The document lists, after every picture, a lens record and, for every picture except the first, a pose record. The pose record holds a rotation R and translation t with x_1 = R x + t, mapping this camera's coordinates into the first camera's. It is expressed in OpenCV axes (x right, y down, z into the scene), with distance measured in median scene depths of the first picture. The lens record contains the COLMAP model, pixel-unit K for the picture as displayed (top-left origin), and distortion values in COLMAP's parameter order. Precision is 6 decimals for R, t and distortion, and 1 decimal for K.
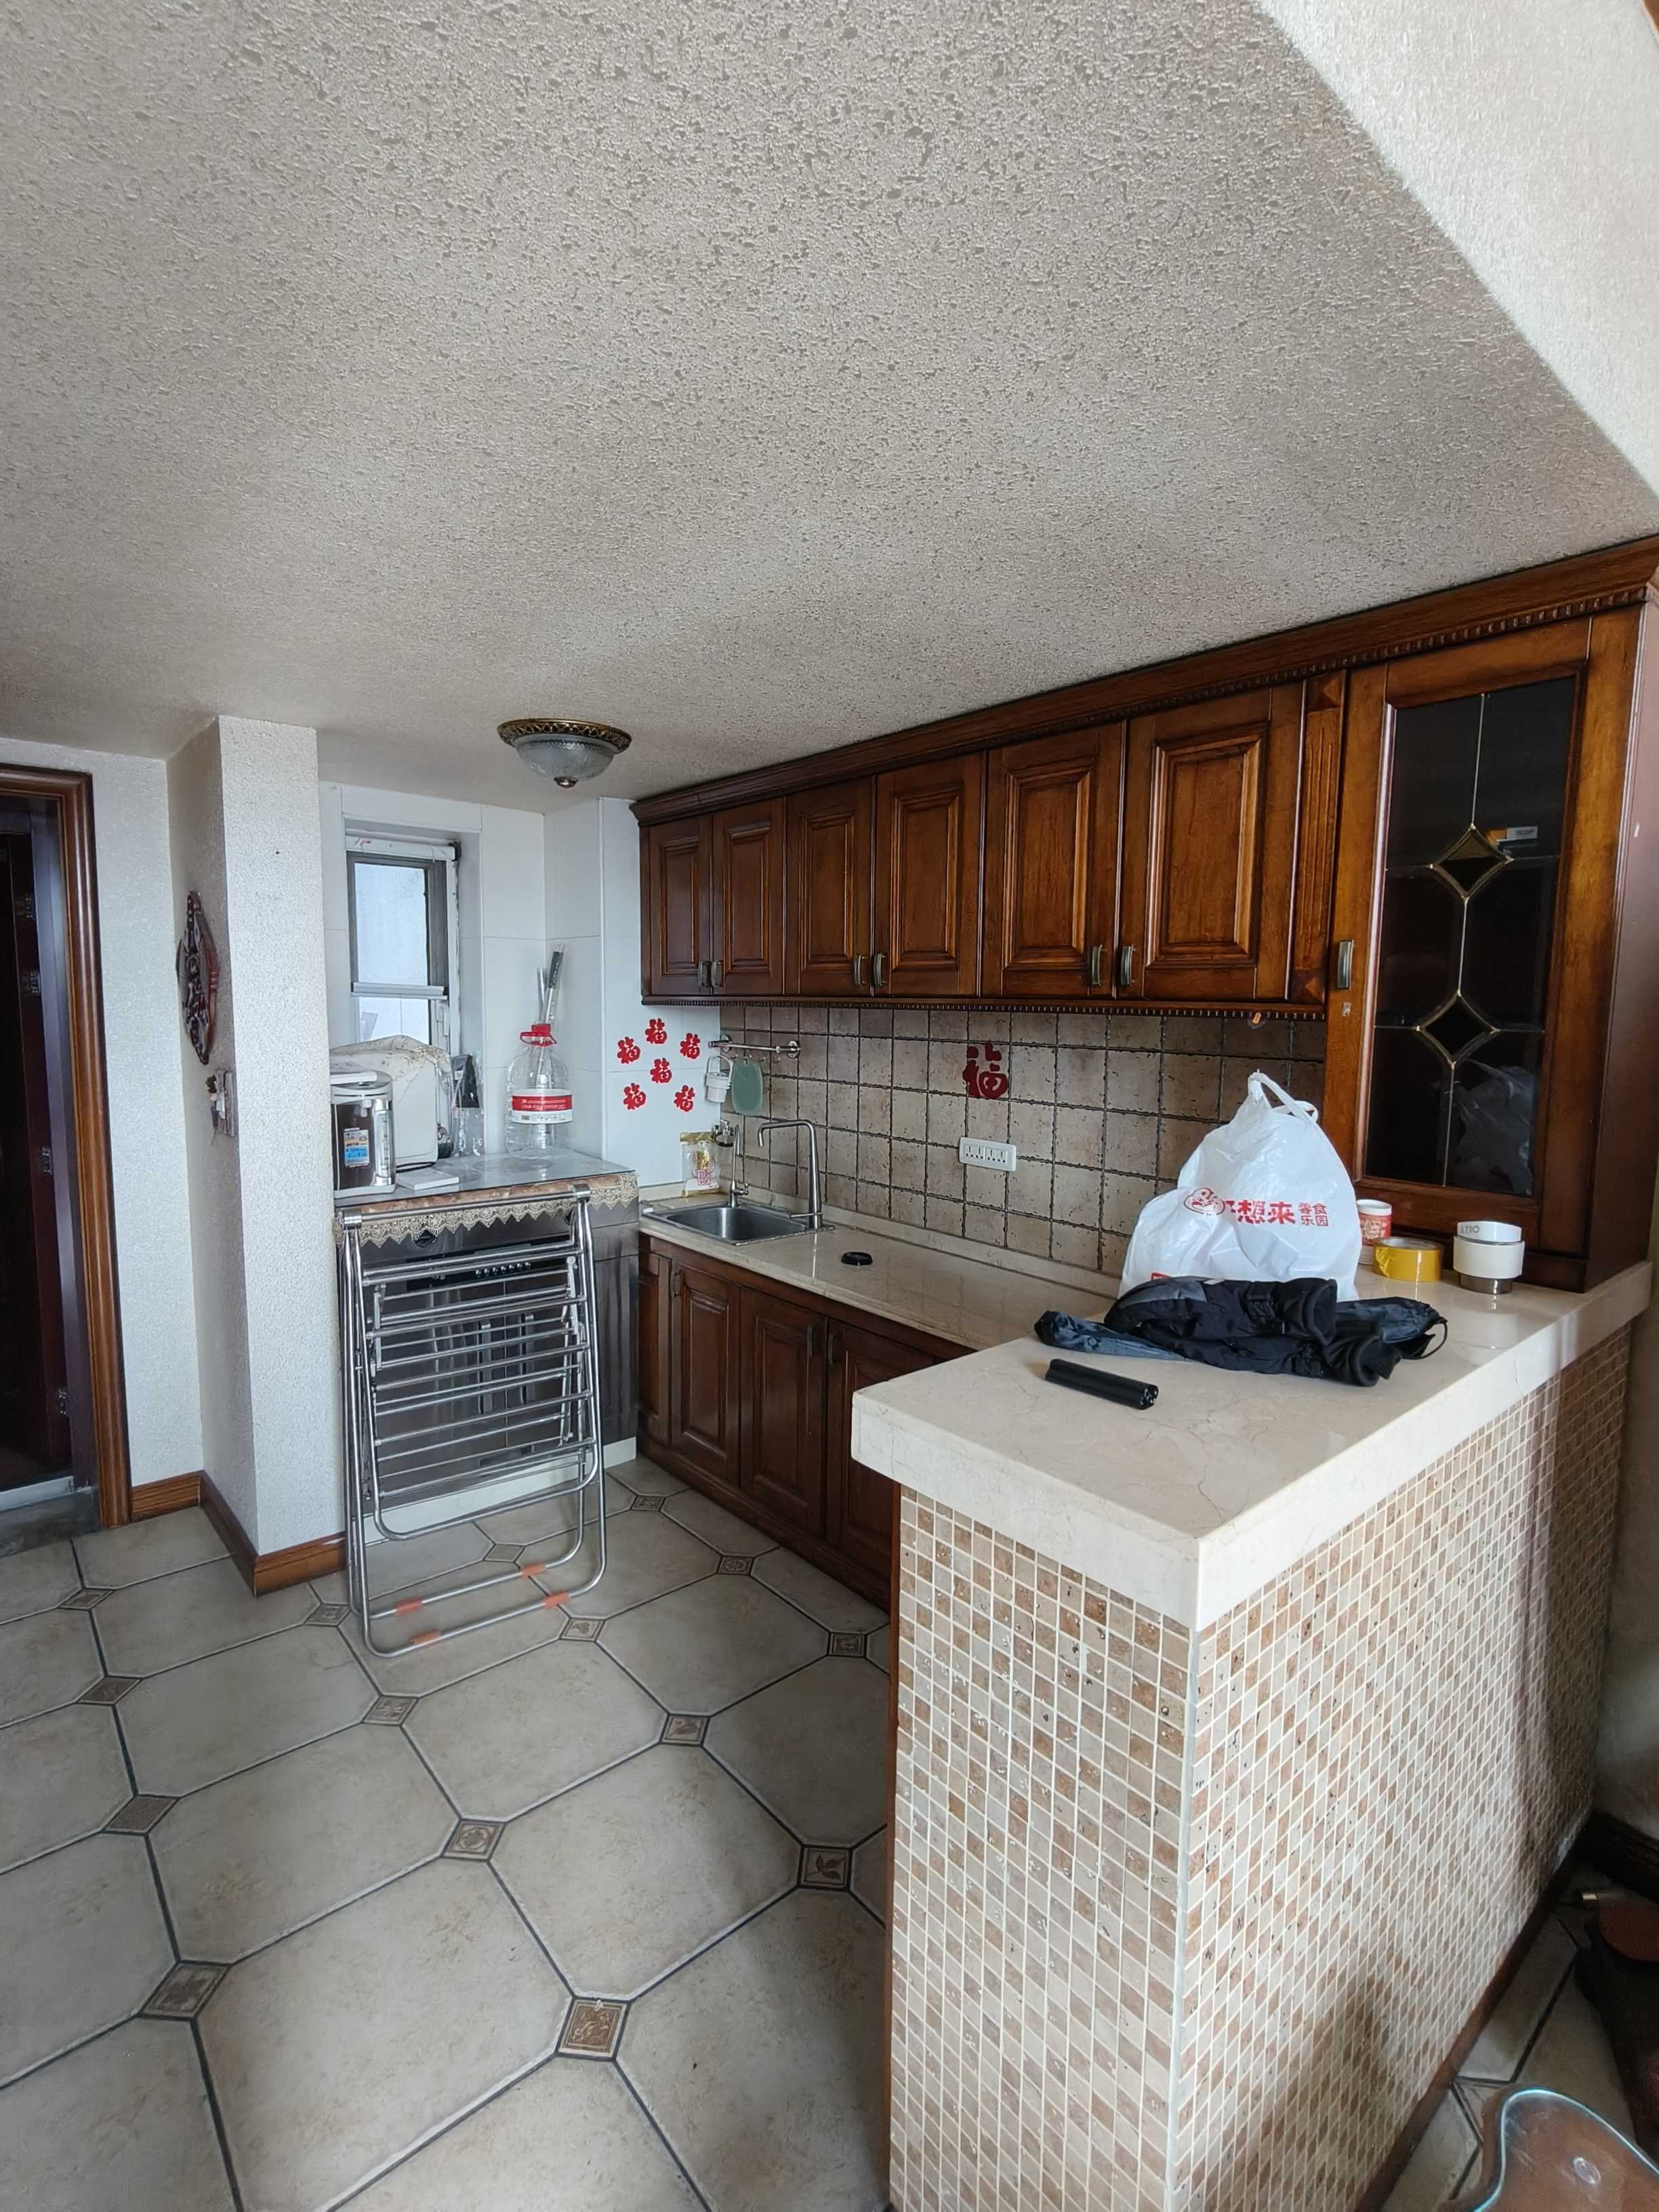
lens RADIAL K [[1044.7, 0, 807.2], [0, 1044.7, 1112.2], [0, 0, 1]] dist [-0.002149, 0.004362]
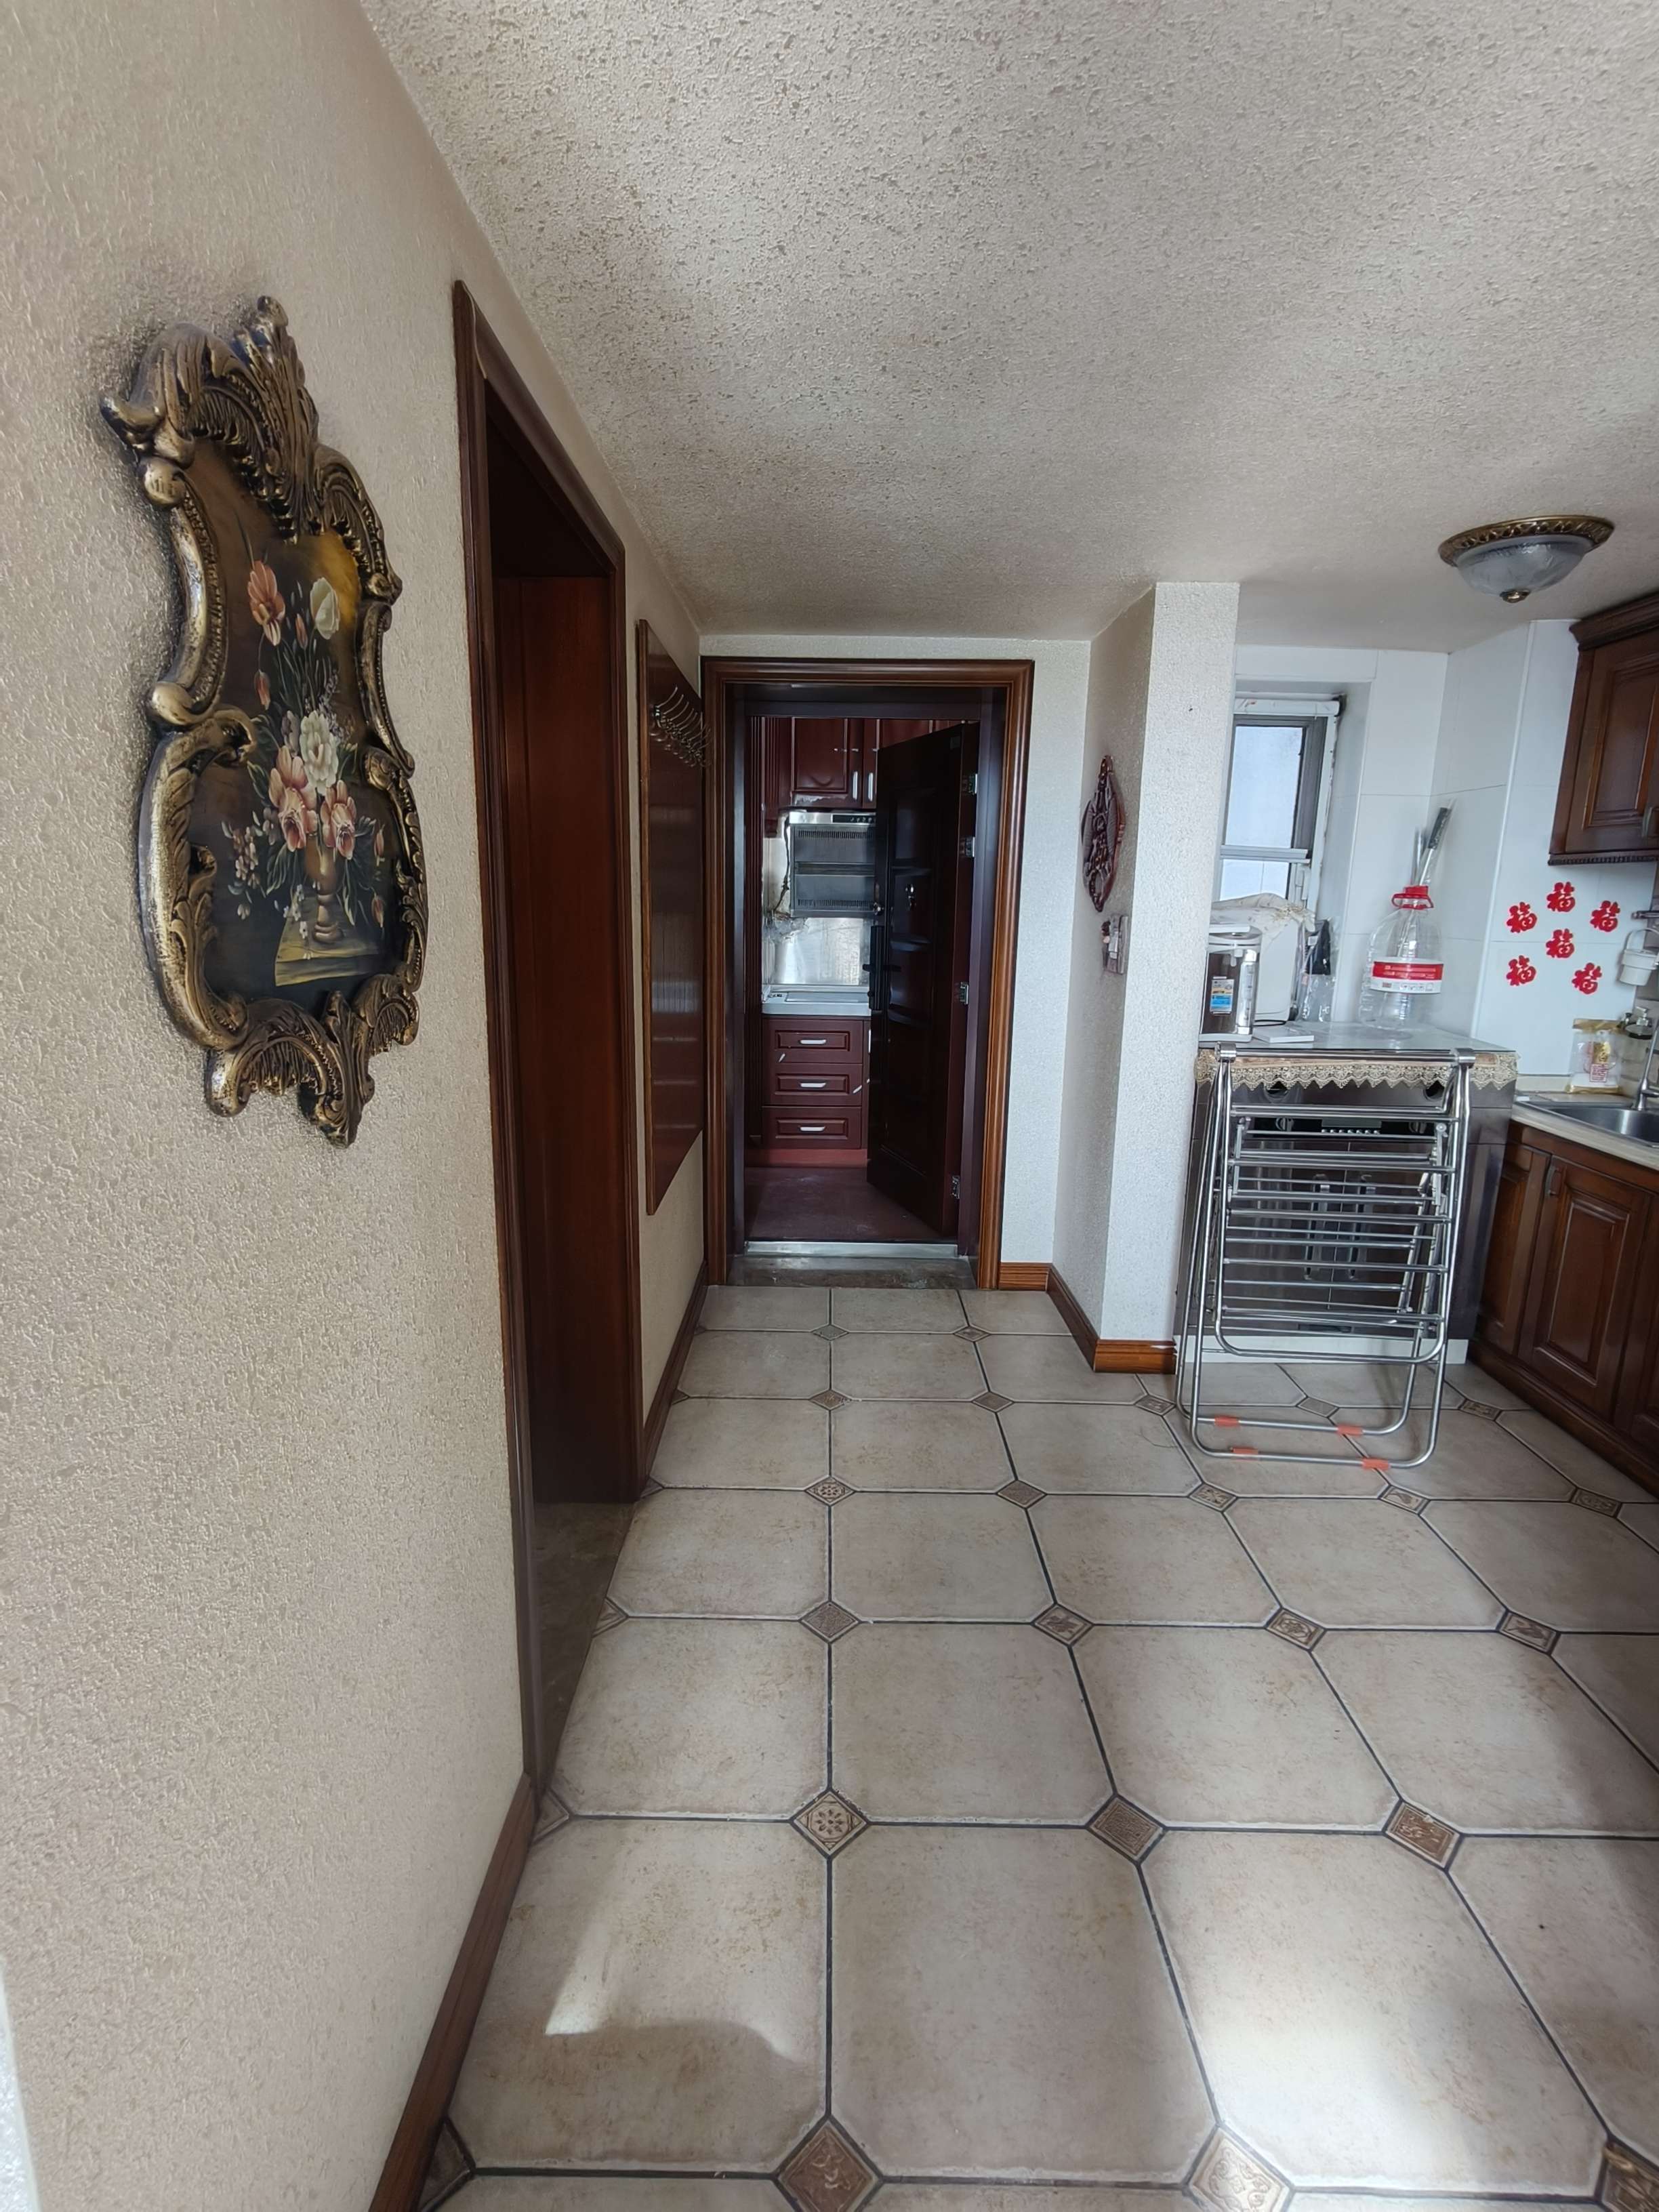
lens RADIAL K [[1044.7, 0, 838.5], [0, 1044.7, 1109.8], [0, 0, 1]] dist [-0.002149, 0.004362]
pose [[0.770924, 0.136430, -0.622144, -0.058609], [-0.079062, 0.989733, 0.119071, 0.054232], [0.632002, -0.042607, 0.773795, -0.068222]]
